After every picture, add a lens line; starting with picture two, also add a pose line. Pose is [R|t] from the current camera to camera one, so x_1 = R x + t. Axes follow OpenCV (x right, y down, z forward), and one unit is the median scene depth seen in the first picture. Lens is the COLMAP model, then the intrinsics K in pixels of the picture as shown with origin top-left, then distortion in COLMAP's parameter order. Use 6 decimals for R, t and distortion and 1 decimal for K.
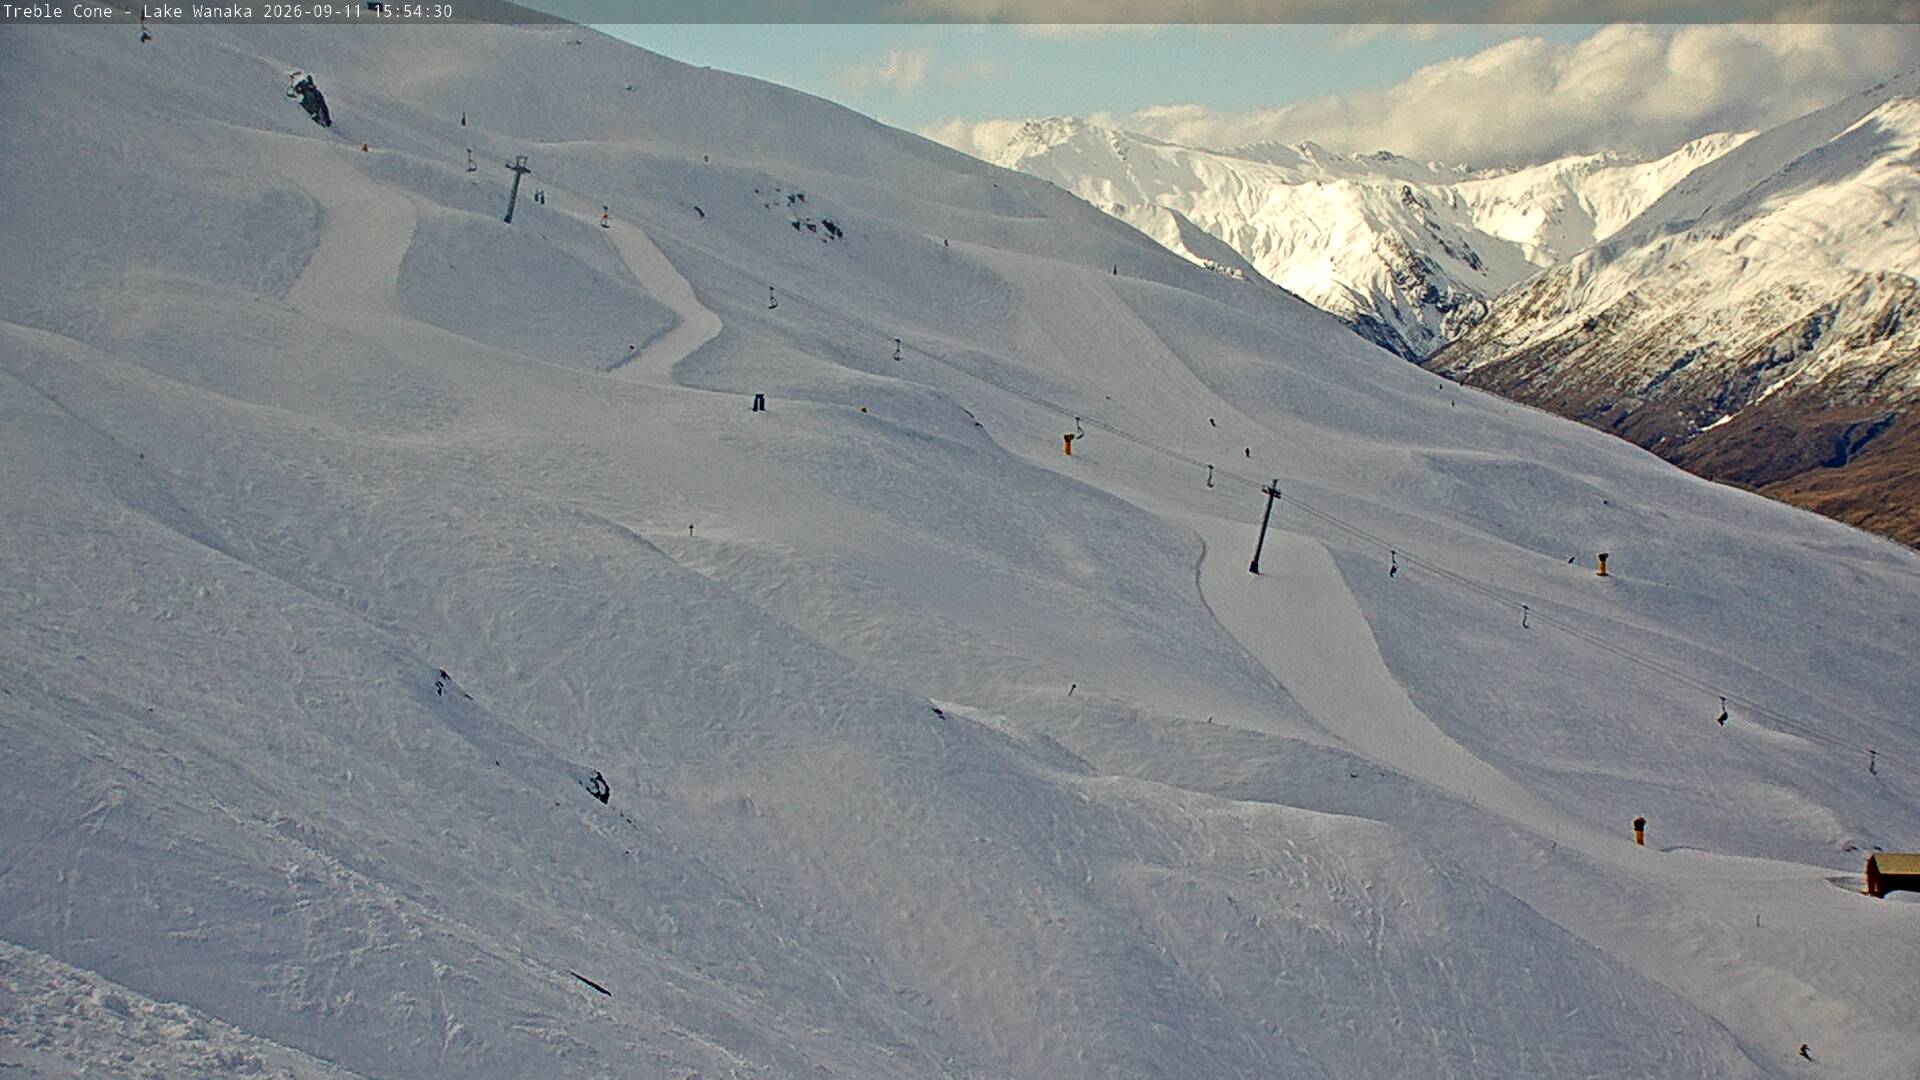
lens RADIAL K [[2684.0, 0, 960.0], [0, 2684.0, 540.0], [0, 0, 1]] dist [0.105943, 0.047520]
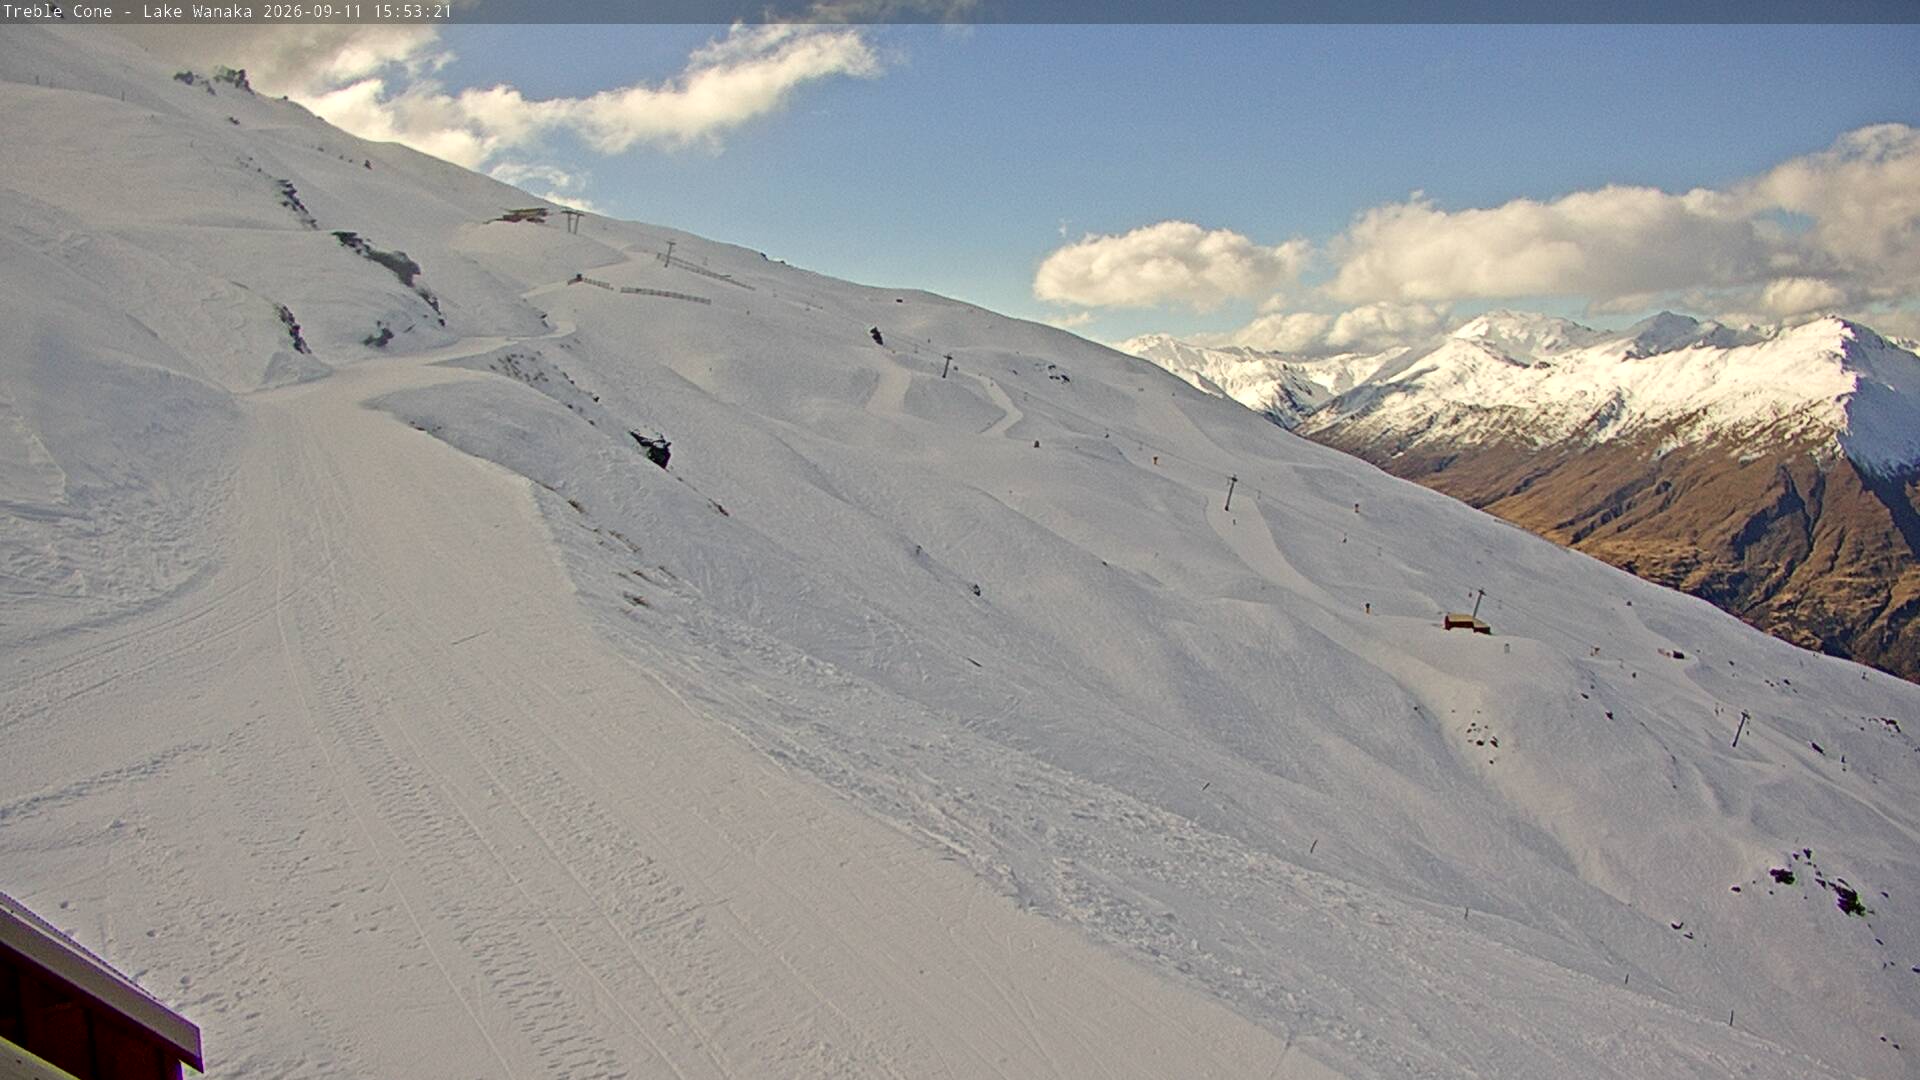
lens RADIAL K [[2684.0, 0, 960.0], [0, 2684.0, 540.0], [0, 0, 1]] dist [0.105943, 0.047520]
pose [[0.998219, 0.006158, -0.059337, 0.006555], [-0.004720, 0.999692, 0.024351, -0.021711], [0.059468, -0.024028, 0.997941, -1.639514]]
